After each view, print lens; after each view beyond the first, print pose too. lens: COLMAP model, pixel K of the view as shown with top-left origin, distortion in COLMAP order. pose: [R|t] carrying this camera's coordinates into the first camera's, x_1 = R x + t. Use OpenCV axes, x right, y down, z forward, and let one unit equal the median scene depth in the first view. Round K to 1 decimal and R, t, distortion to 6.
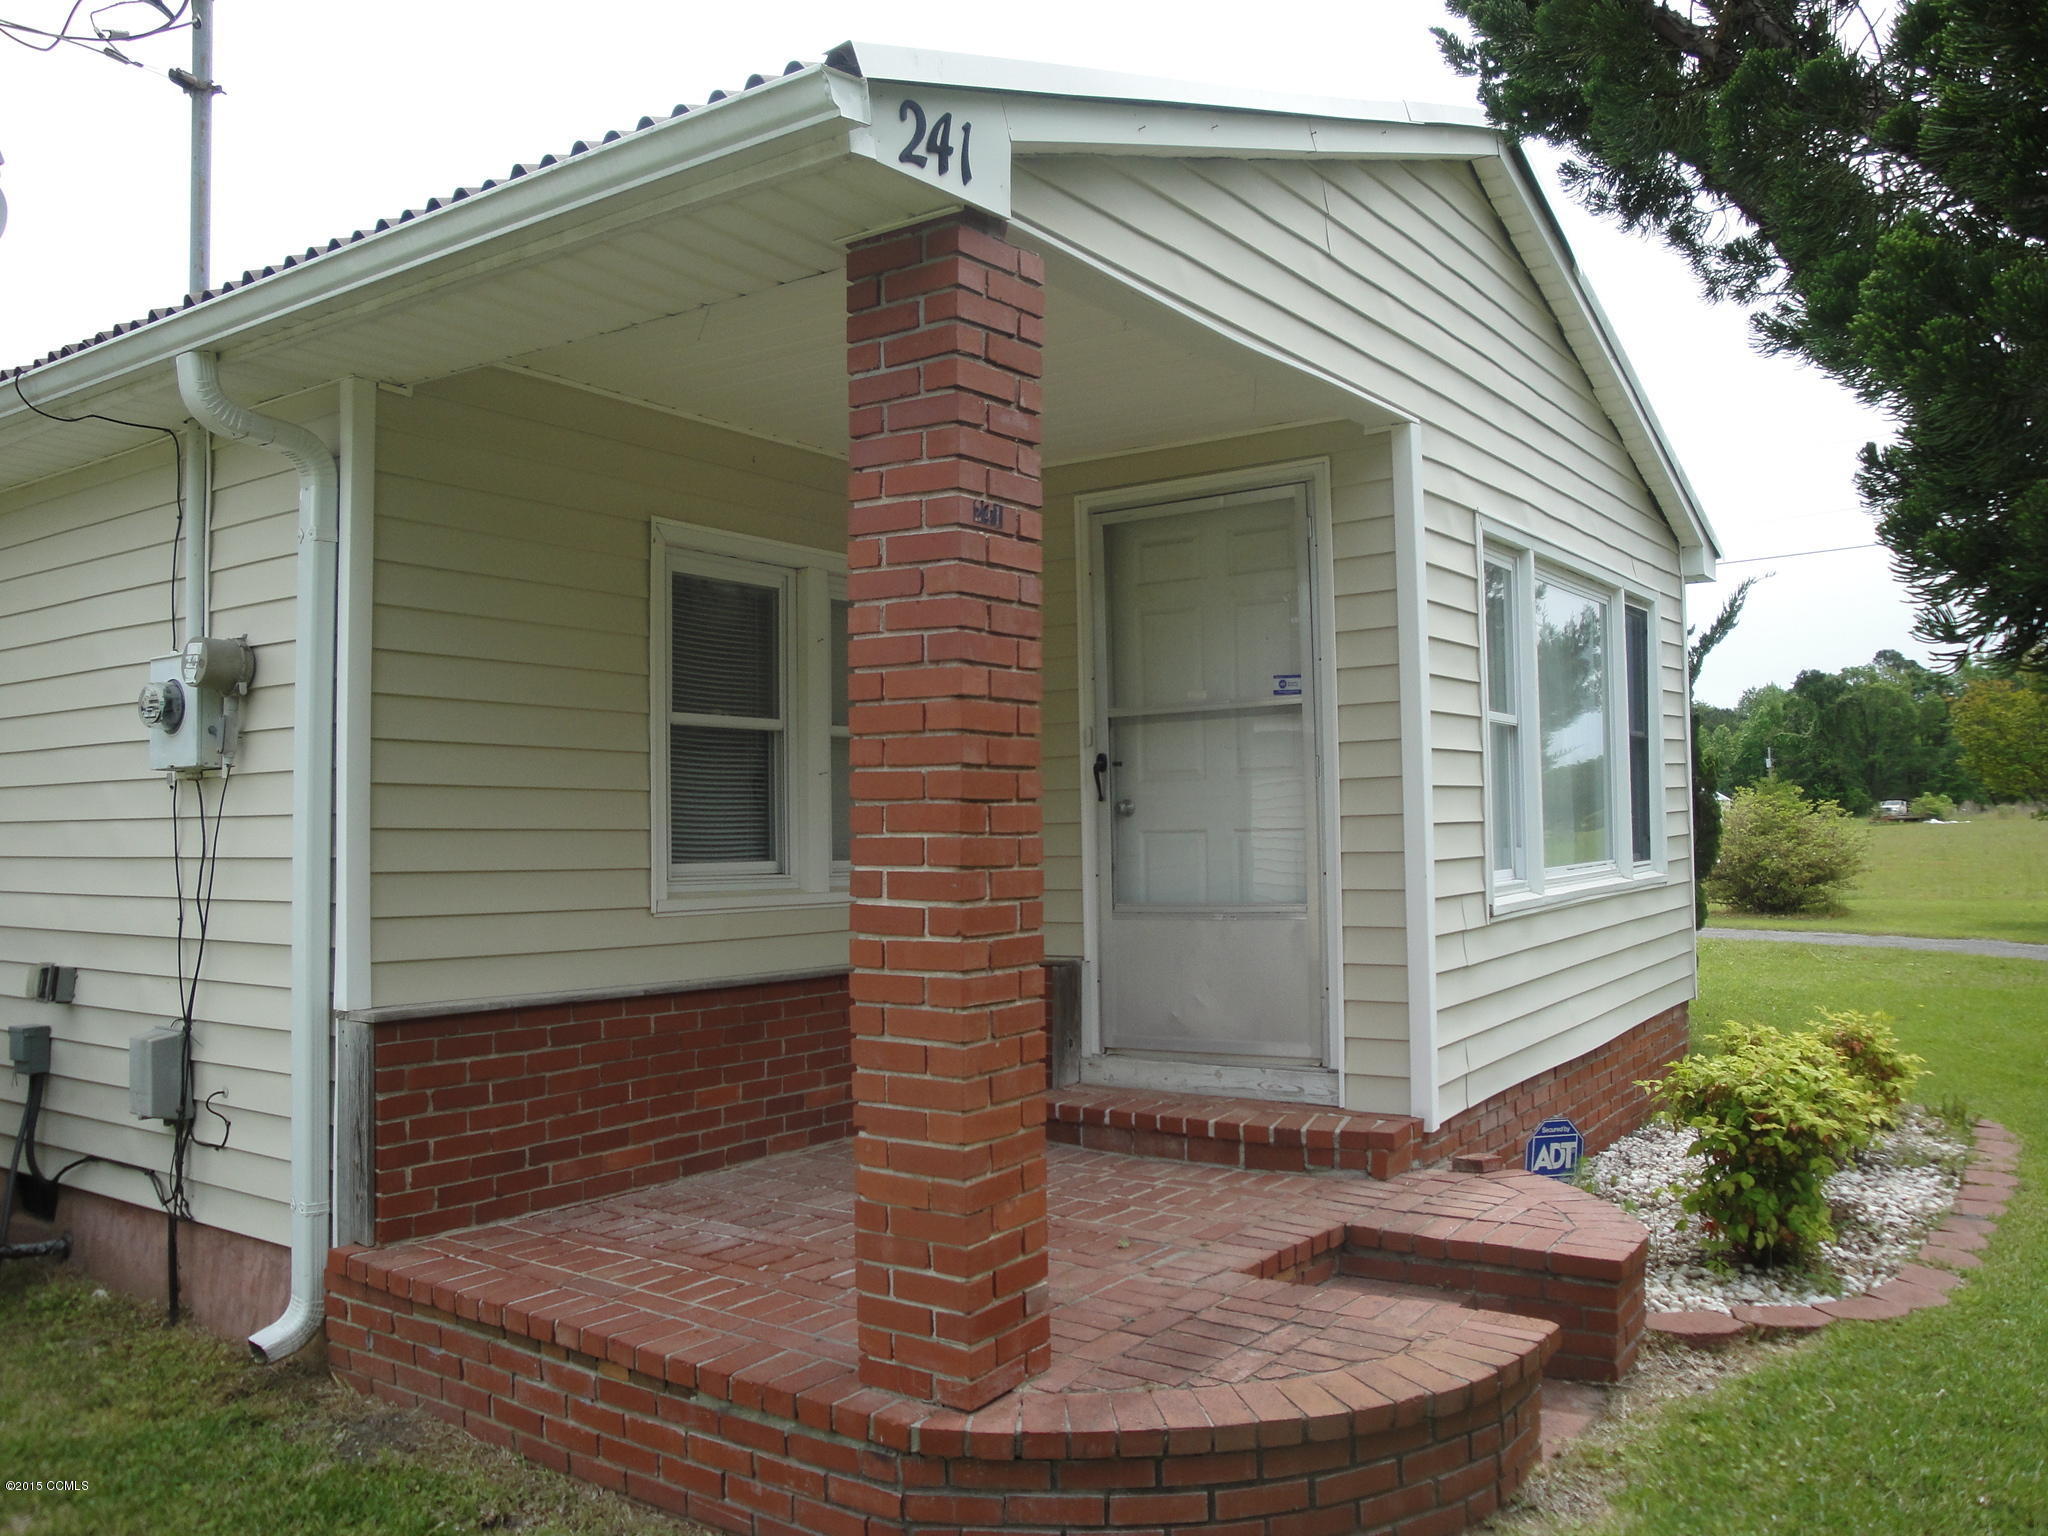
lens RADIAL K [[1698.7, 0, 1024.0], [0, 1698.7, 768.0], [0, 0, 1]] dist [-0.124975, 0.000065]
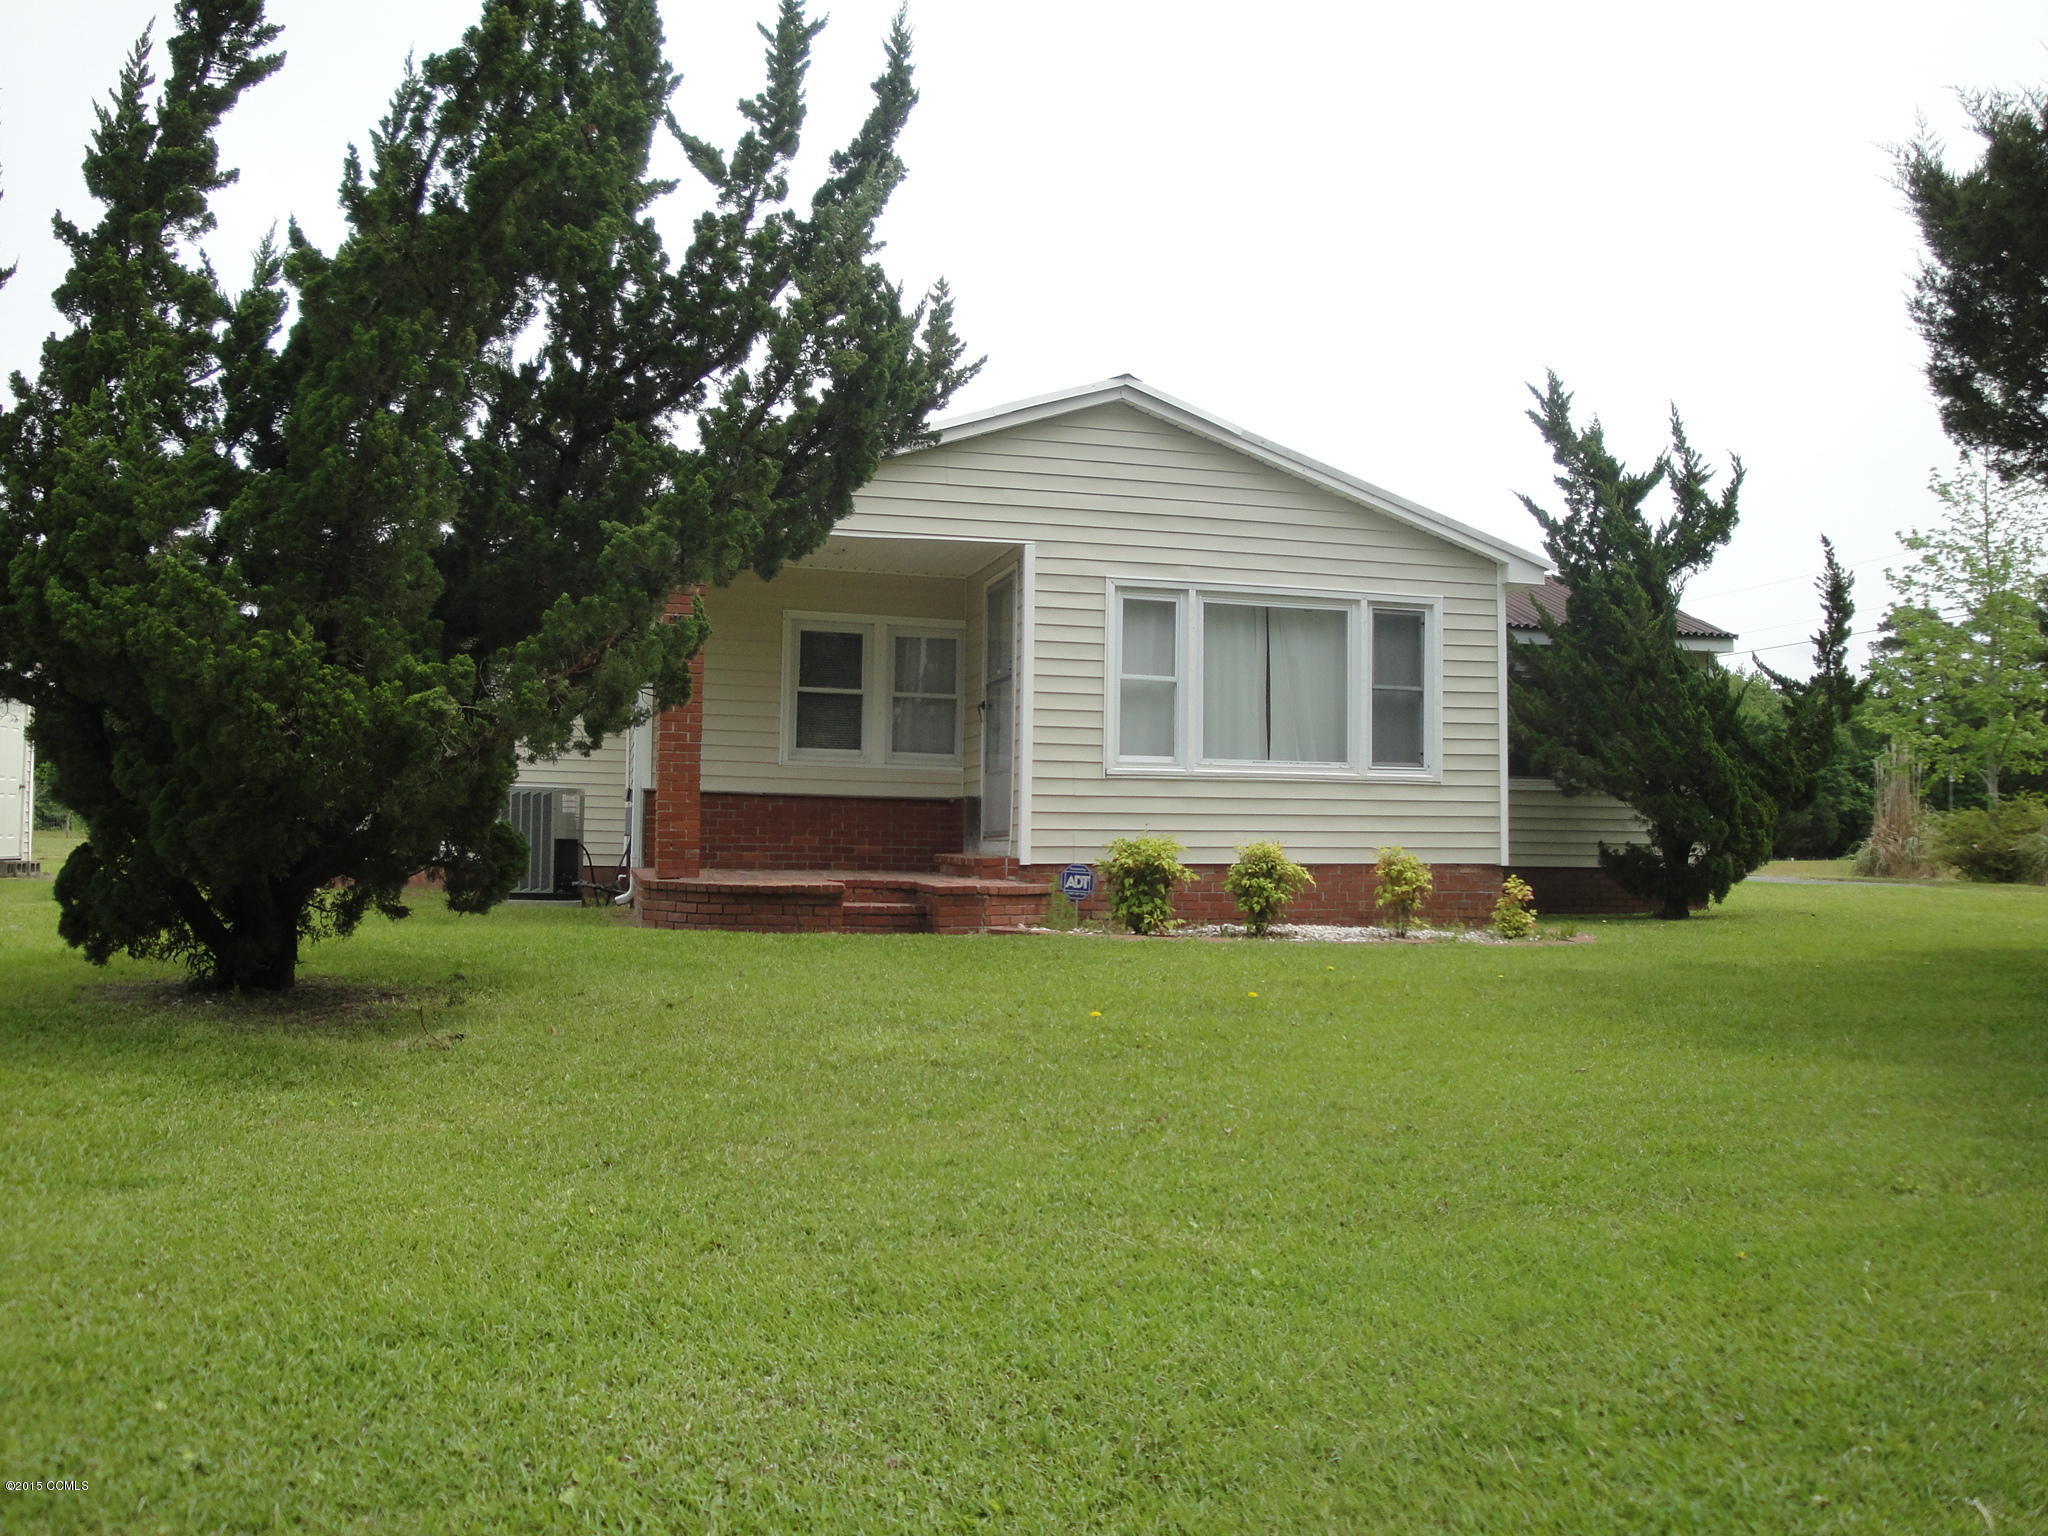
lens RADIAL K [[1698.7, 0, 1024.0], [0, 1698.7, 768.0], [0, 0, 1]] dist [-0.124975, 0.000065]
pose [[0.766006, 0.000566, -0.642834, 1.606214], [-0.009366, 0.999903, -0.010280, 0.106659], [0.642766, 0.013896, 0.765937, -0.679052]]
